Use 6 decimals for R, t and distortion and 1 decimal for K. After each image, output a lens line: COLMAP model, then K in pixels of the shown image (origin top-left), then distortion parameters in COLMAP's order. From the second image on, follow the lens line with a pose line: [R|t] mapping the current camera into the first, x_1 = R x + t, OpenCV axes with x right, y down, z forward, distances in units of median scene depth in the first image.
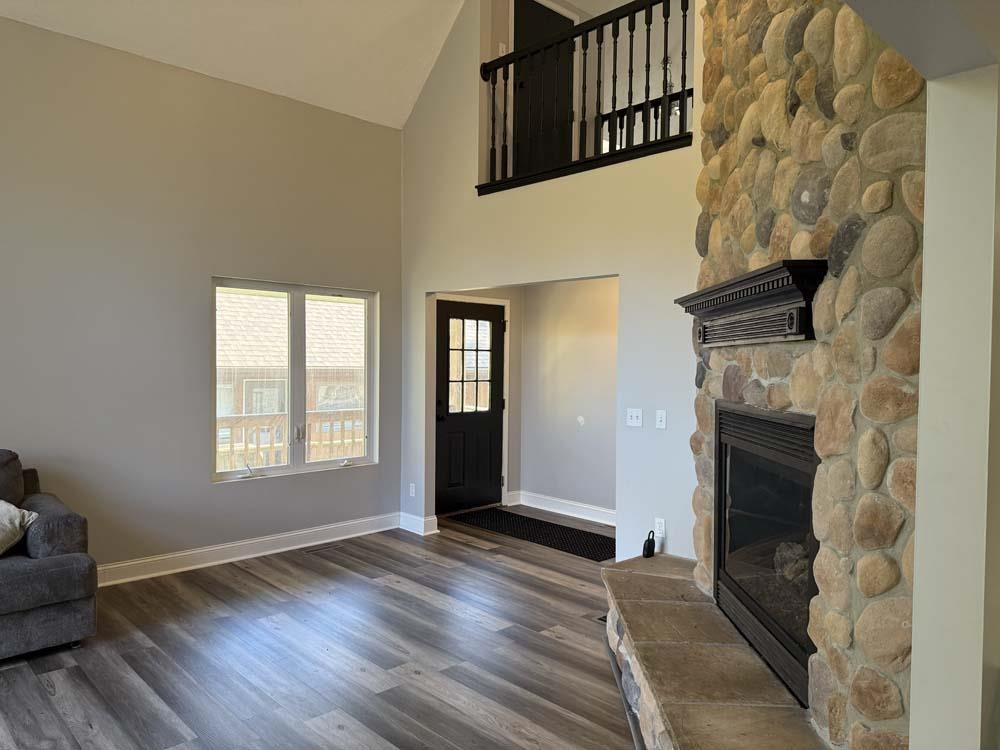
lens RADIAL K [[700.9, 0, 493.4], [0, 700.9, 381.1], [0, 0, 1]] dist [0.071103, -0.097854]
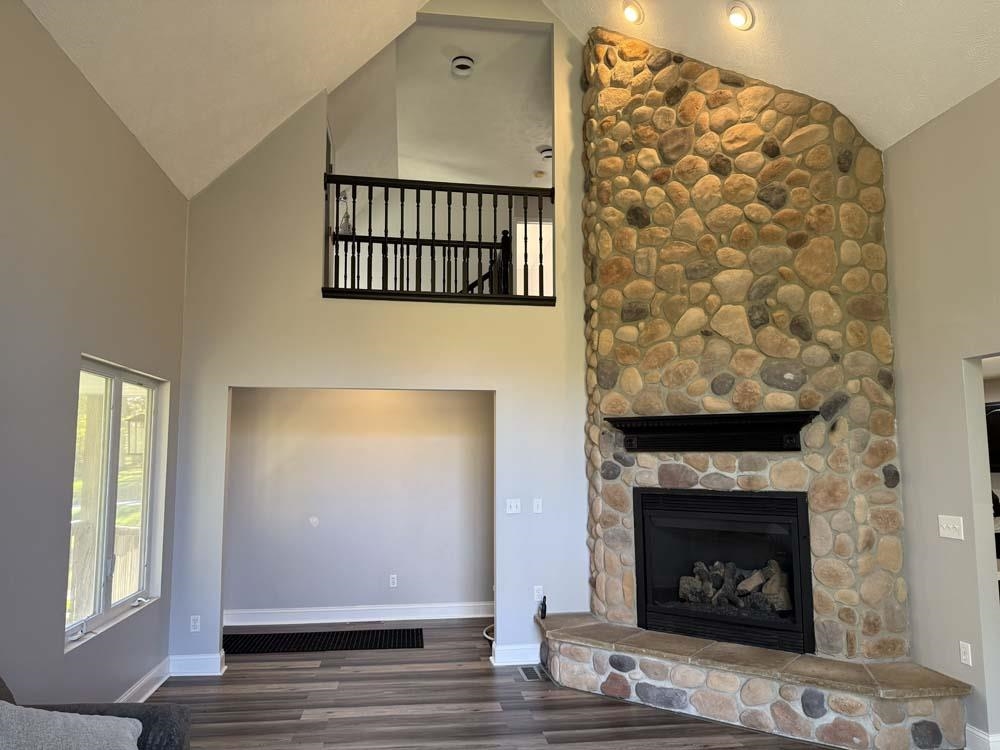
lens RADIAL K [[712.7, 0, 500.3], [0, 712.7, 366.3], [0, 0, 1]] dist [0.066710, -0.081227]
pose [[0.583906, 0.092614, 0.806521, -0.617131], [0.032084, 0.990063, -0.136918, -0.015616], [-0.811187, 0.105824, 0.575132, 0.191302]]
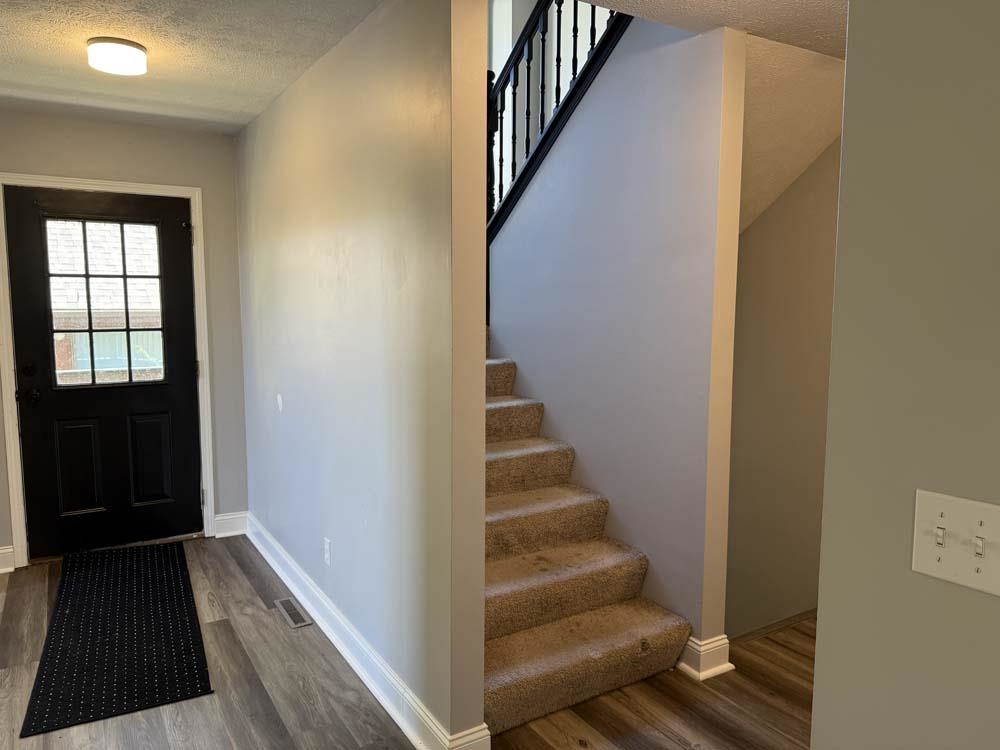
lens RADIAL K [[700.9, 0, 493.4], [0, 700.9, 381.1], [0, 0, 1]] dist [0.071103, -0.097854]
pose [[0.978704, 0.005373, -0.205206, 0.441998], [0.008594, 0.997709, 0.067109, 0.005958], [0.205096, -0.067443, 0.976415, 0.540361]]
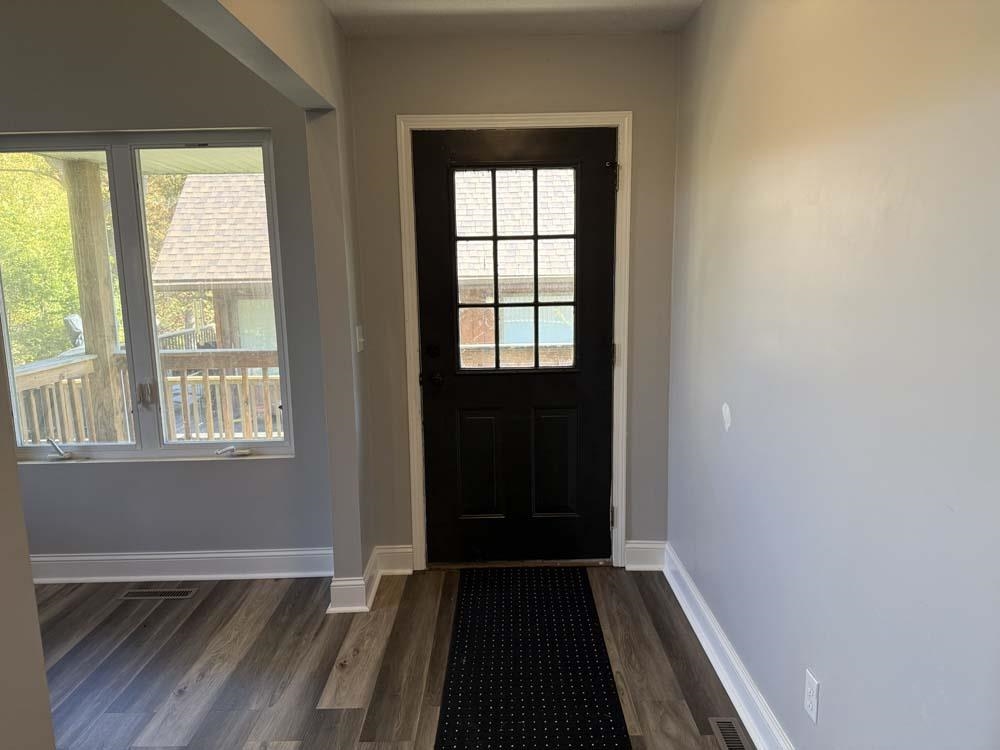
lens RADIAL K [[700.9, 0, 493.4], [0, 700.9, 381.1], [0, 0, 1]] dist [0.071103, -0.097854]
pose [[0.724525, 0.087554, -0.683665, 0.314968], [0.008104, 0.990748, 0.135469, -0.014487], [0.689201, -0.103692, 0.717113, 0.712833]]
